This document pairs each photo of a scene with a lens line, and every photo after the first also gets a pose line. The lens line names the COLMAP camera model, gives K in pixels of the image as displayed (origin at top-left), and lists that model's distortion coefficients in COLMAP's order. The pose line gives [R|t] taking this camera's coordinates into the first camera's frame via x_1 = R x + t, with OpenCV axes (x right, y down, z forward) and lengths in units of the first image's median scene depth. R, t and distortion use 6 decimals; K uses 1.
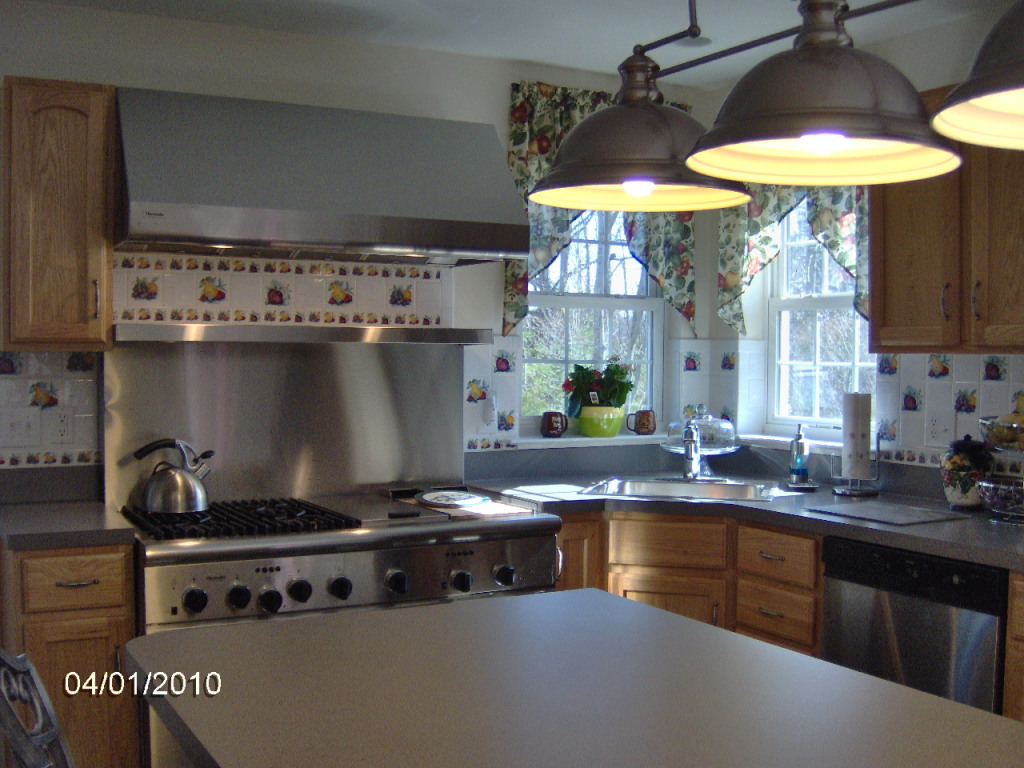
lens RADIAL K [[1160.4, 0, 510.7], [0, 1160.4, 385.0], [0, 0, 1]] dist [-0.148033, 0.000000]
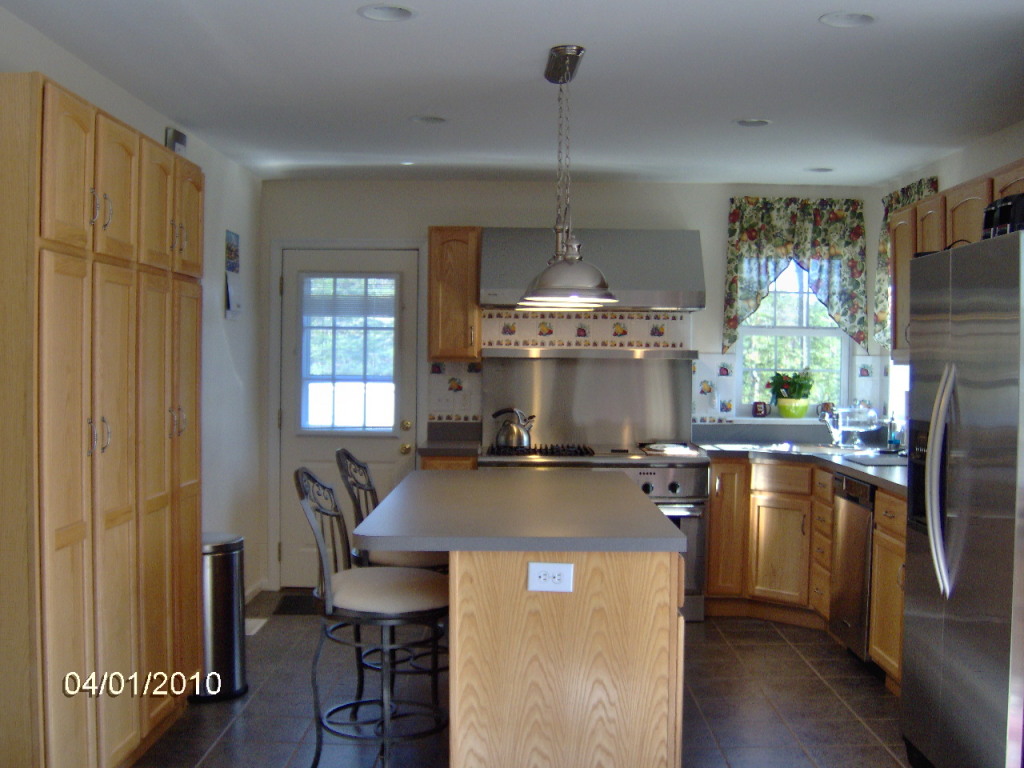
lens RADIAL K [[1160.4, 0, 512.8], [0, 1160.4, 383.2], [0, 0, 1]] dist [-0.148033, 0.000000]
pose [[0.872023, 0.011831, -0.489322, 0.547517], [-0.016880, 0.999840, -0.005907, 0.013966], [0.489173, 0.013410, 0.872083, -0.580915]]
